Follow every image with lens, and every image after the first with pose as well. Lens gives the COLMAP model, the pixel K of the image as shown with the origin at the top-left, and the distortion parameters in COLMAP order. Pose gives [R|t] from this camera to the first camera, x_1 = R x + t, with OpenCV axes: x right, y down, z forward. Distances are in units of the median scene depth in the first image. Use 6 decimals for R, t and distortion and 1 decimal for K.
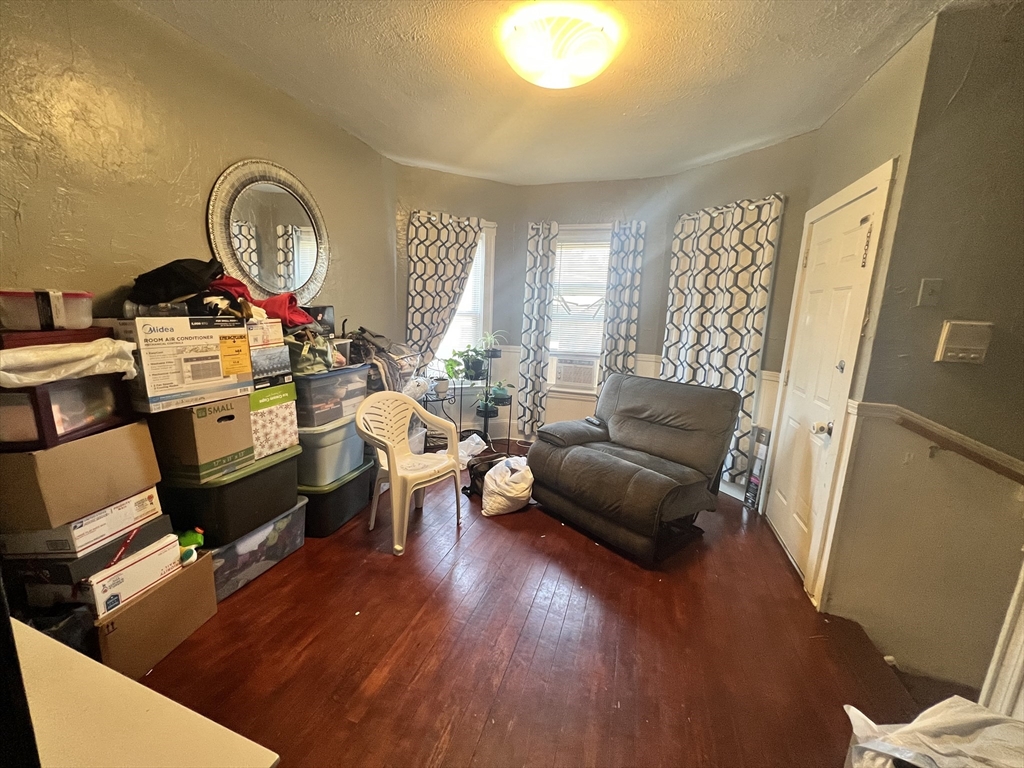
lens RADIAL K [[414.9, 0, 506.4], [0, 414.9, 386.0], [0, 0, 1]] dist [-0.002200, 0.000477]
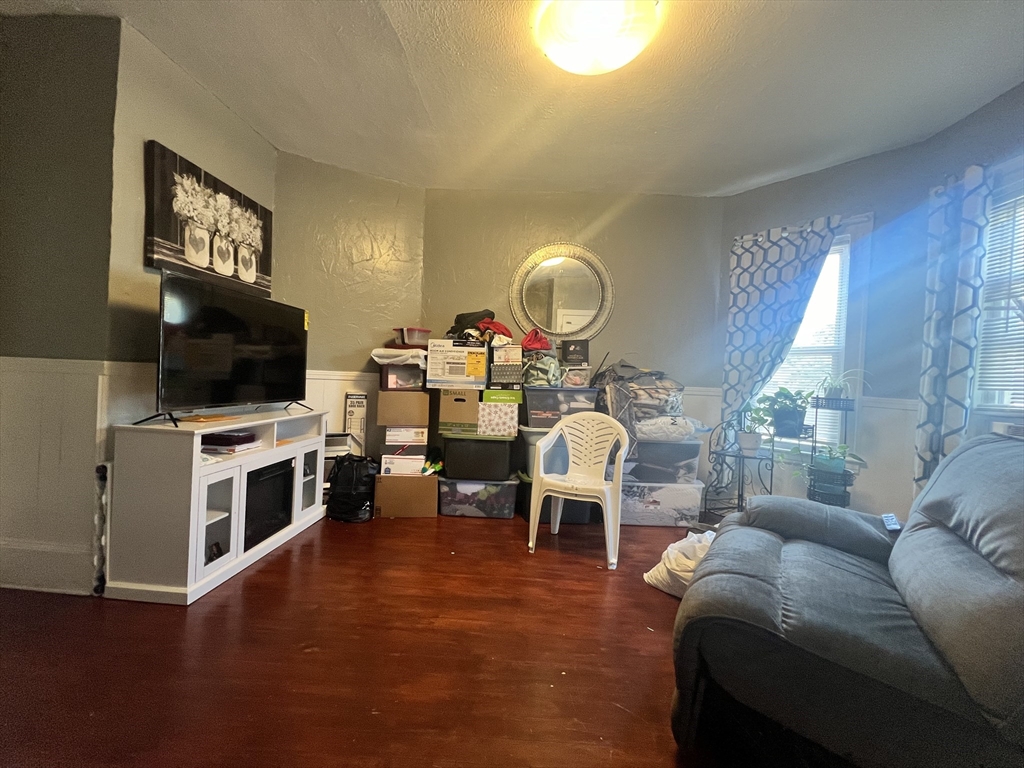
lens RADIAL K [[414.9, 0, 512.0], [0, 414.9, 385.8], [0, 0, 1]] dist [-0.002200, 0.000477]
pose [[0.279355, -0.009278, -0.960143, 0.880310], [-0.206758, 0.975914, -0.069587, 0.085584], [0.937663, 0.217957, 0.270708, 0.665679]]
